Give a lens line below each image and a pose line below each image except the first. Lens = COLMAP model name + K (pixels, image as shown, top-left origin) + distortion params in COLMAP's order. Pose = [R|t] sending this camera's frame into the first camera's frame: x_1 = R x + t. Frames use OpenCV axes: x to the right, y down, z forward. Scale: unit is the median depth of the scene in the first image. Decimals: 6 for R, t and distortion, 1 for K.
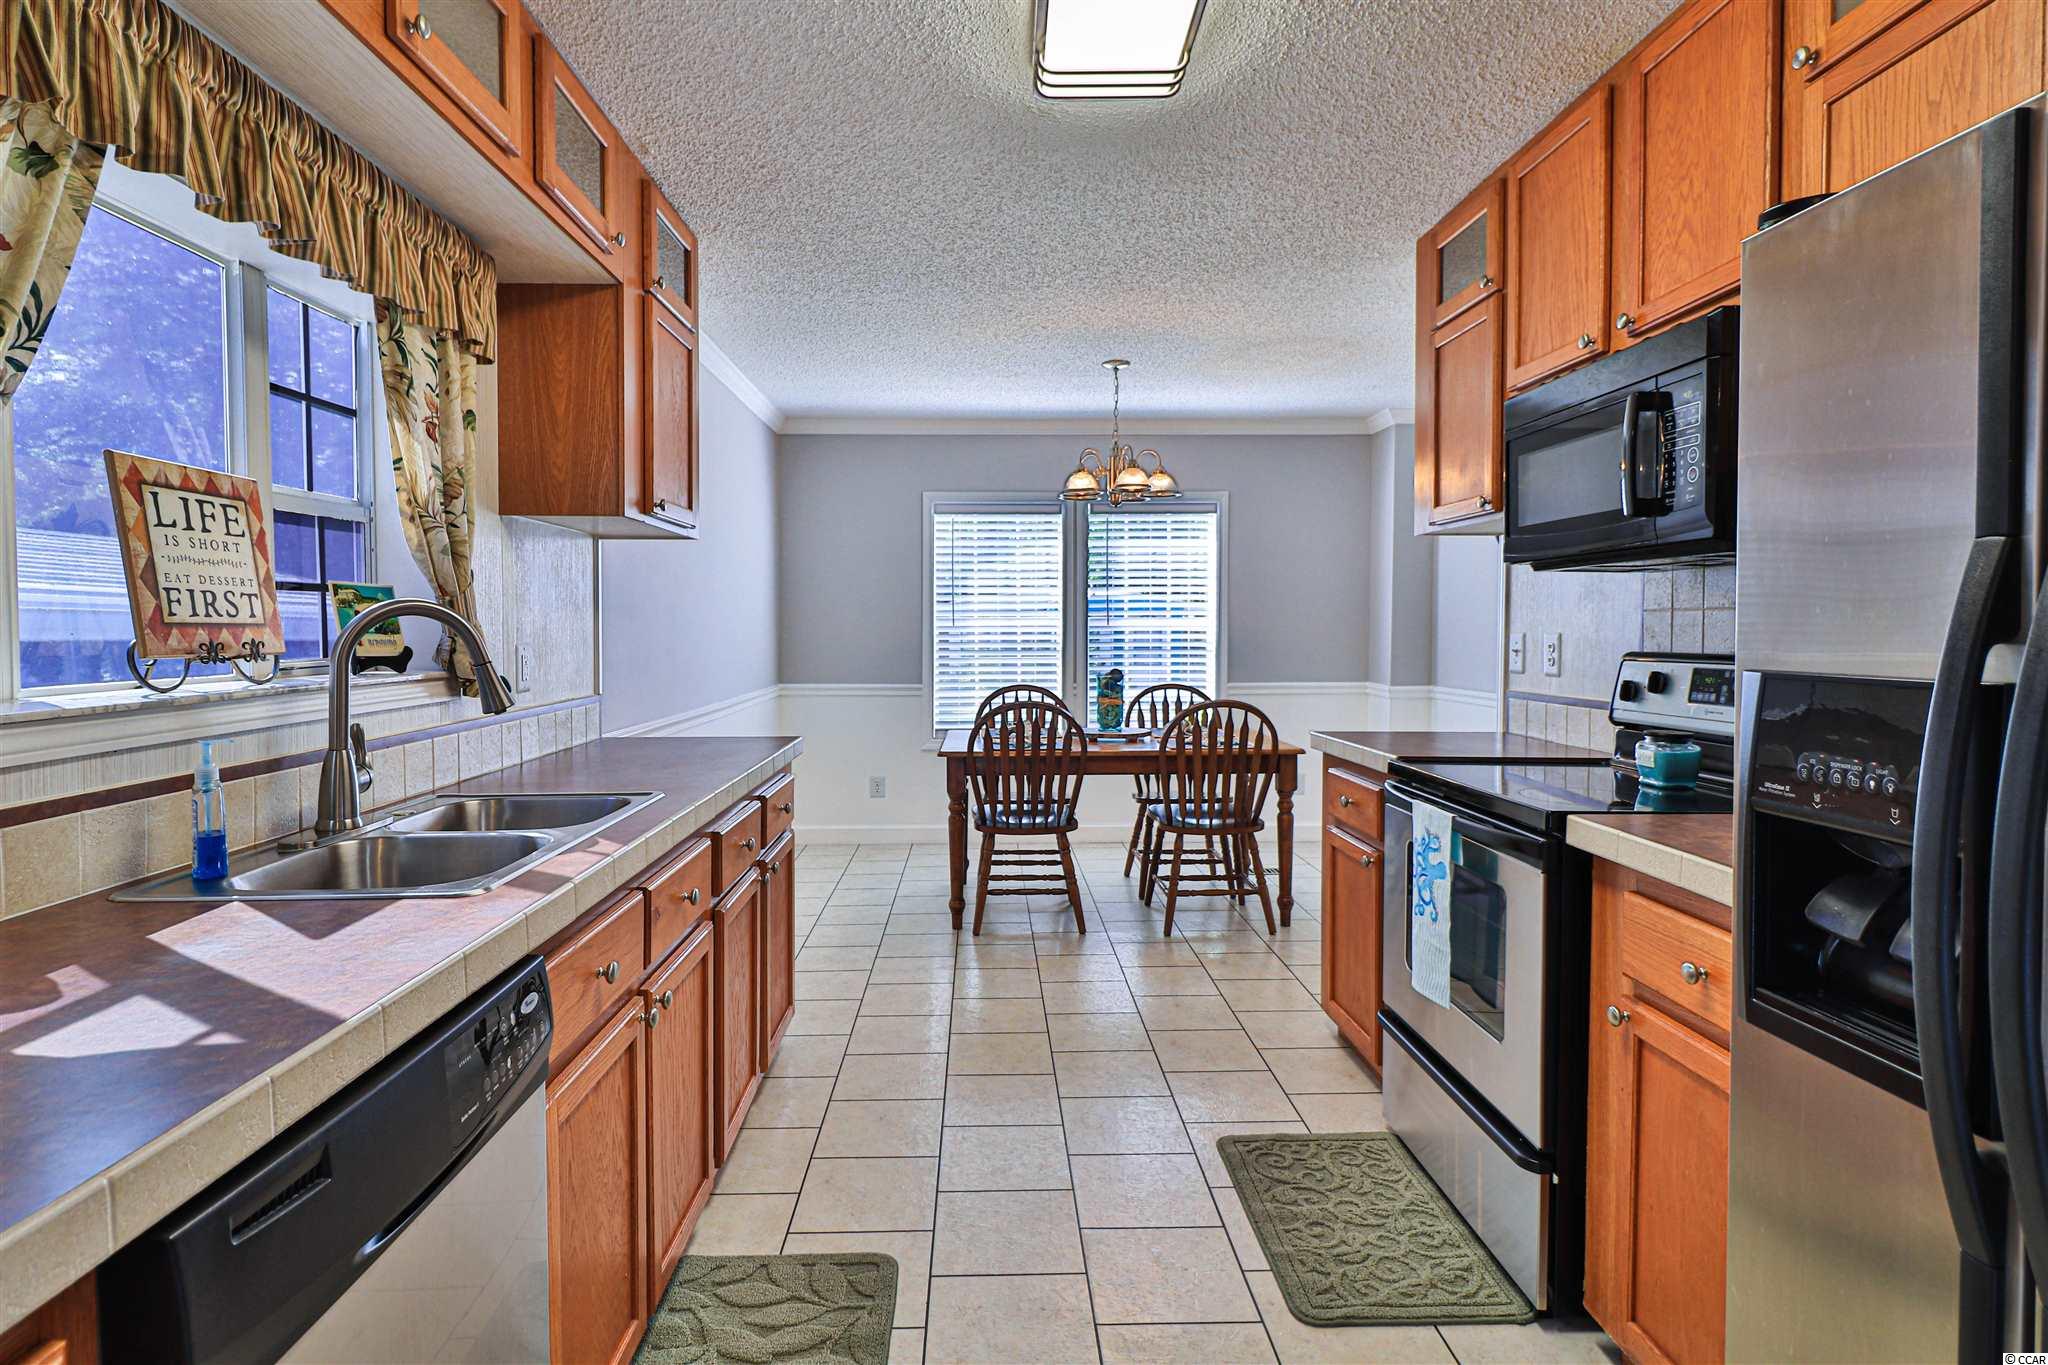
lens RADIAL K [[1076.4, 0, 995.1], [0, 1076.4, 672.1], [0, 0, 1]] dist [-0.001176, -0.000681]
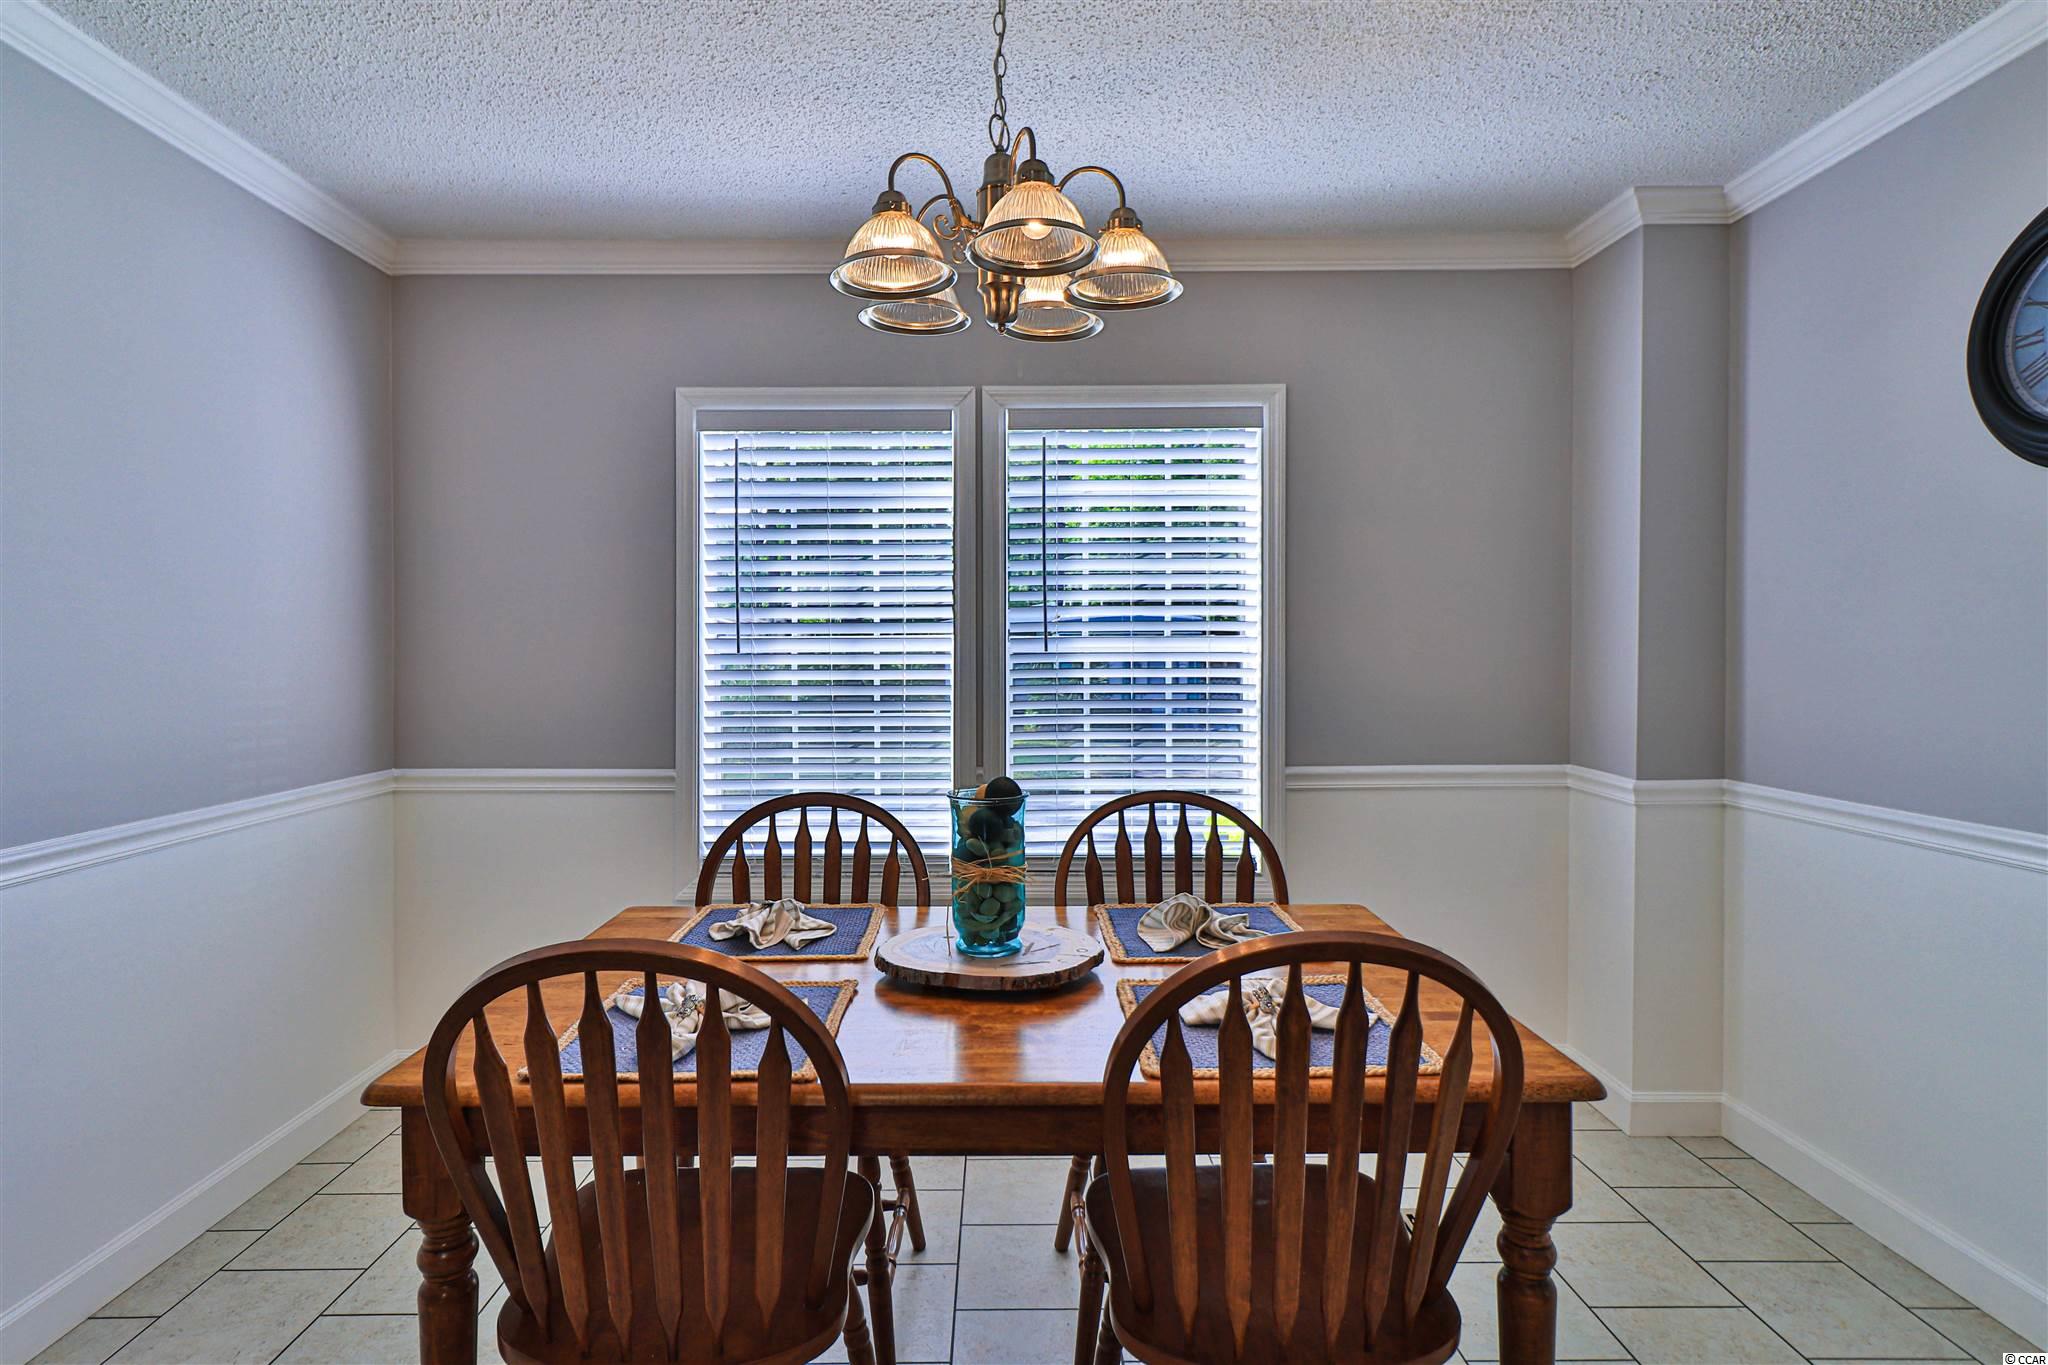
lens RADIAL K [[1074.0, 0, 998.7], [0, 1074.0, 654.3], [0, 0, 1]] dist [0.000852, -0.002506]
pose [[0.999878, -0.001678, -0.015525, 0.093568], [0.001157, 0.999439, -0.033486, -0.026540], [0.015573, 0.033464, 0.999319, 0.514409]]
